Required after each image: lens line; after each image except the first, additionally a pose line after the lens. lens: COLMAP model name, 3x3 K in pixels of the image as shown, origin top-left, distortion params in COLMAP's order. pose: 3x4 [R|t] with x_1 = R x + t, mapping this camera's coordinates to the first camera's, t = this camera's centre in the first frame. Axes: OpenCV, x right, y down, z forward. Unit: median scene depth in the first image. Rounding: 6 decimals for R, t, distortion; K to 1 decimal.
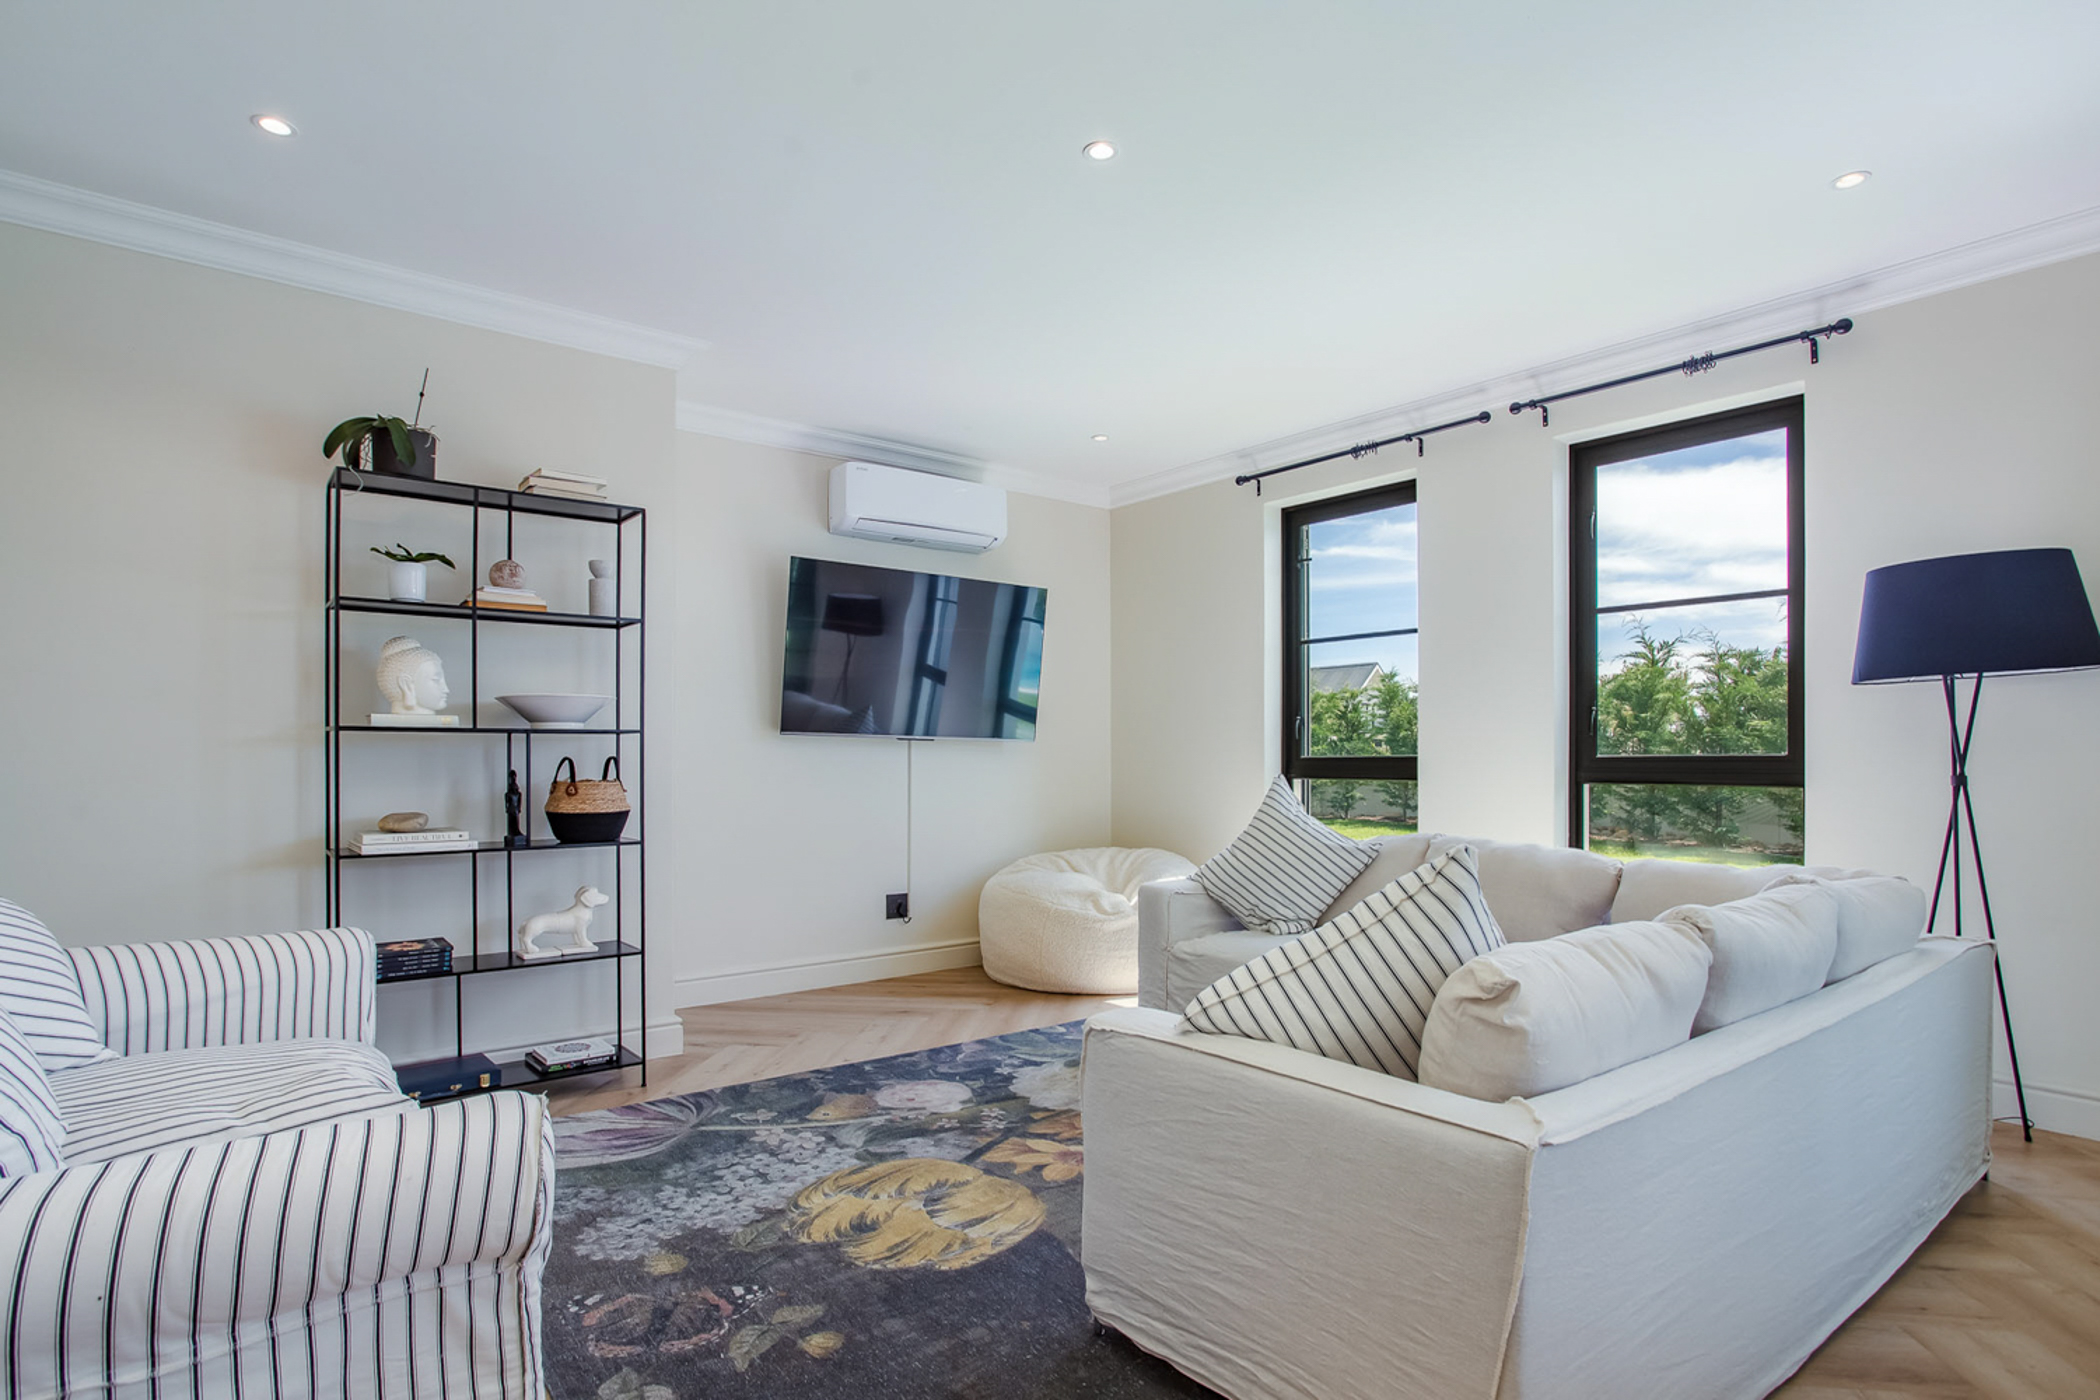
lens RADIAL K [[1055.1, 0, 1008.8], [0, 1055.1, 755.6], [0, 0, 1]] dist [-0.051914, 0.024258]
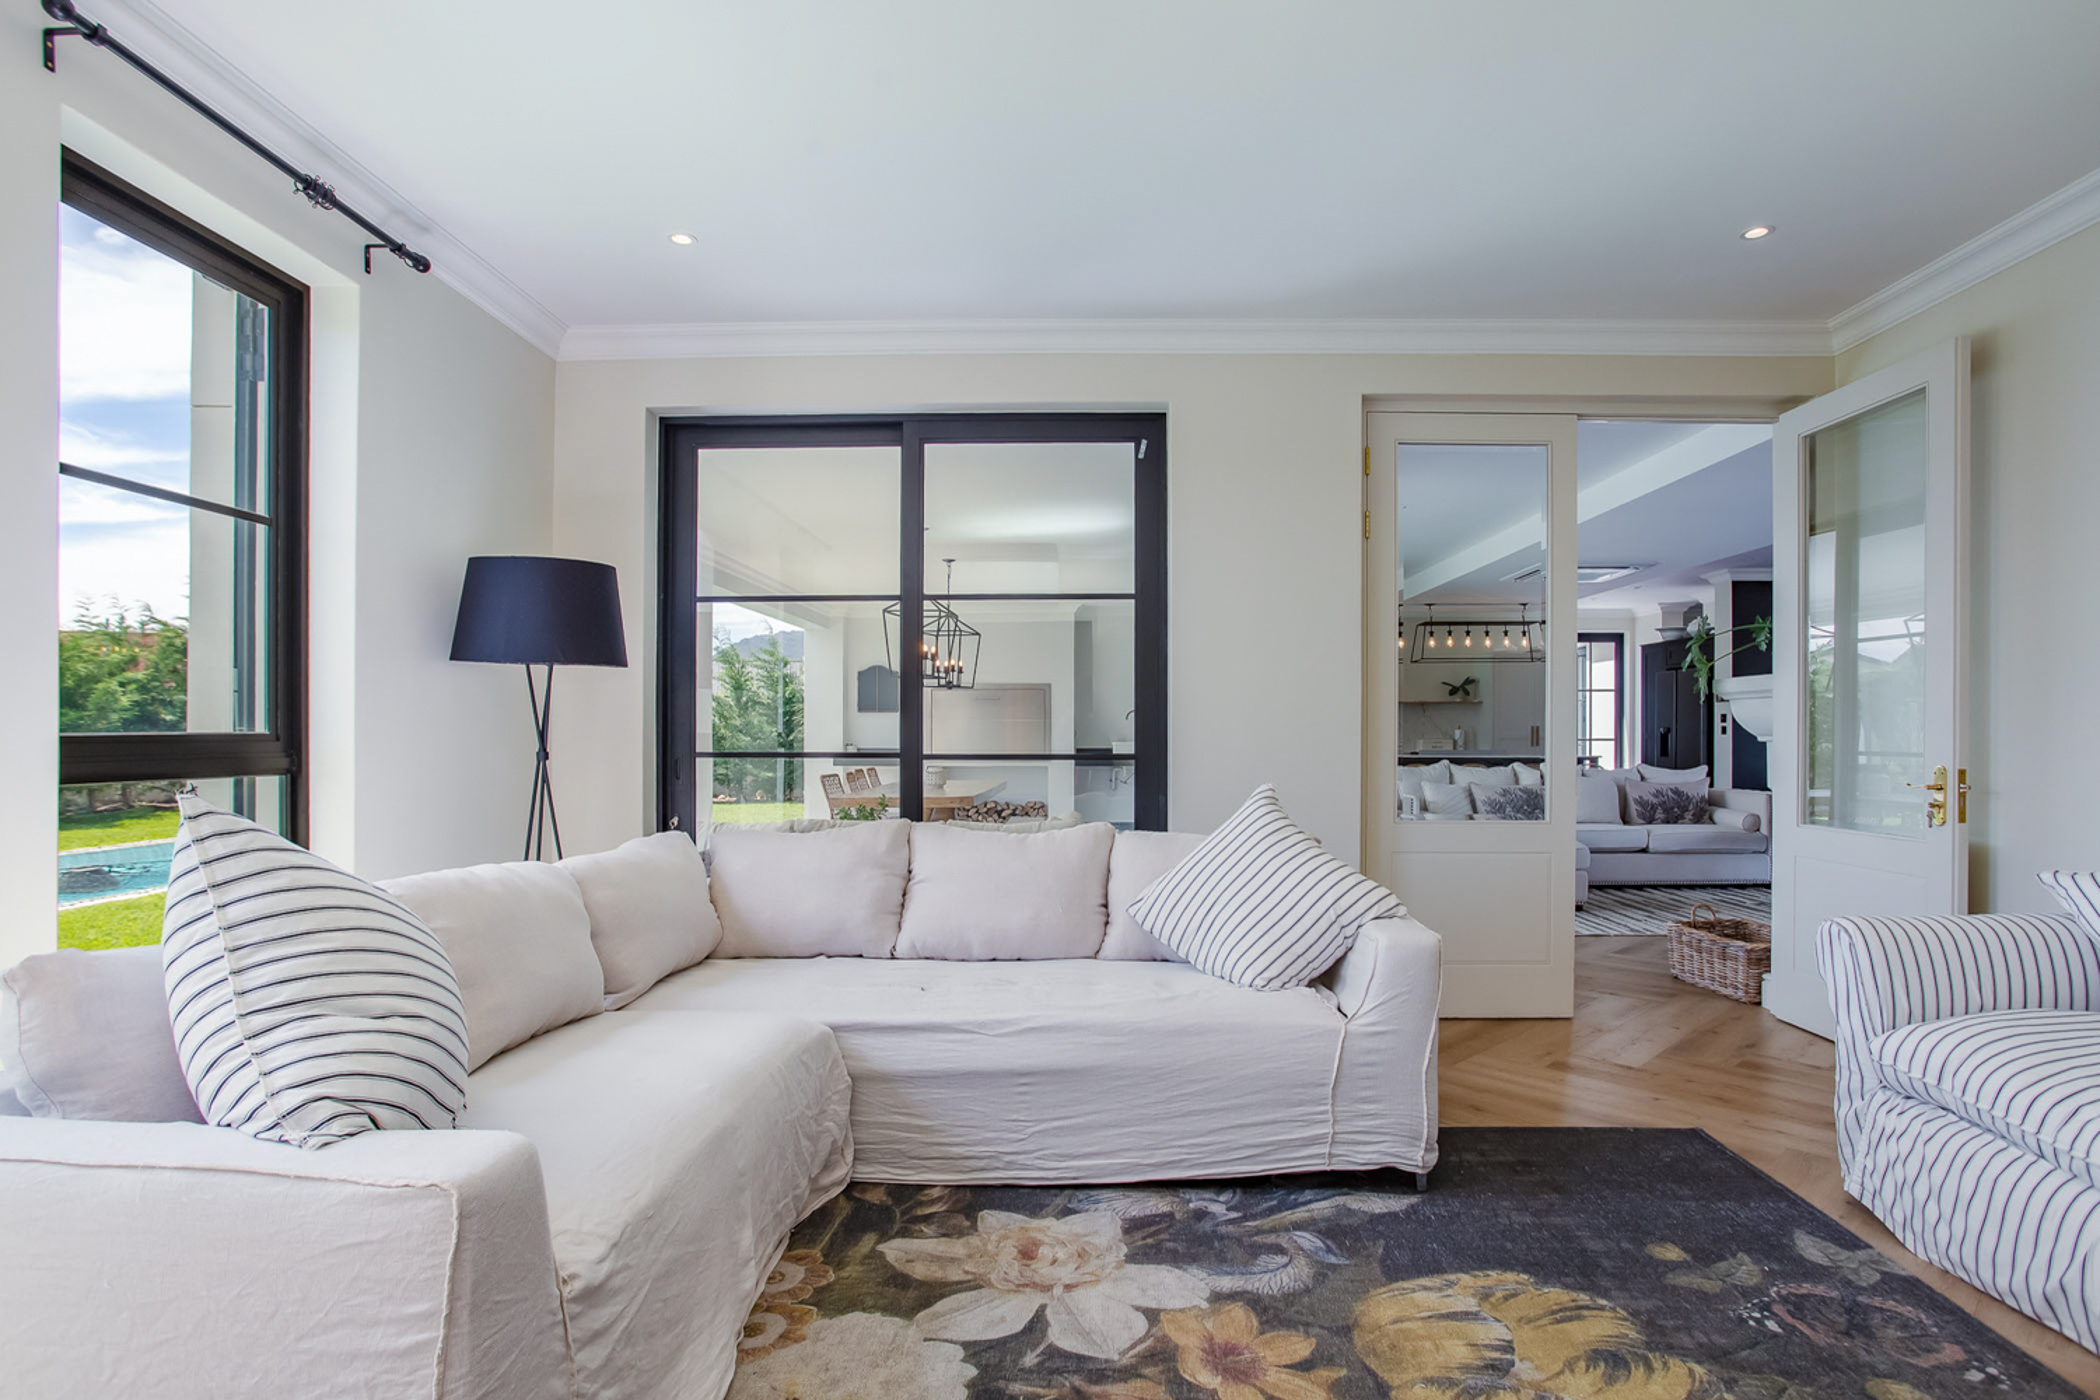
lens RADIAL K [[1055.1, 0, 1058.0], [0, 1055.1, 734.0], [0, 0, 1]] dist [-0.051914, 0.024258]
pose [[-0.776073, -0.001947, 0.630640, -0.313175], [-0.001880, 0.999998, 0.000773, -0.002457], [-0.630640, -0.000586, -0.776075, 1.923183]]
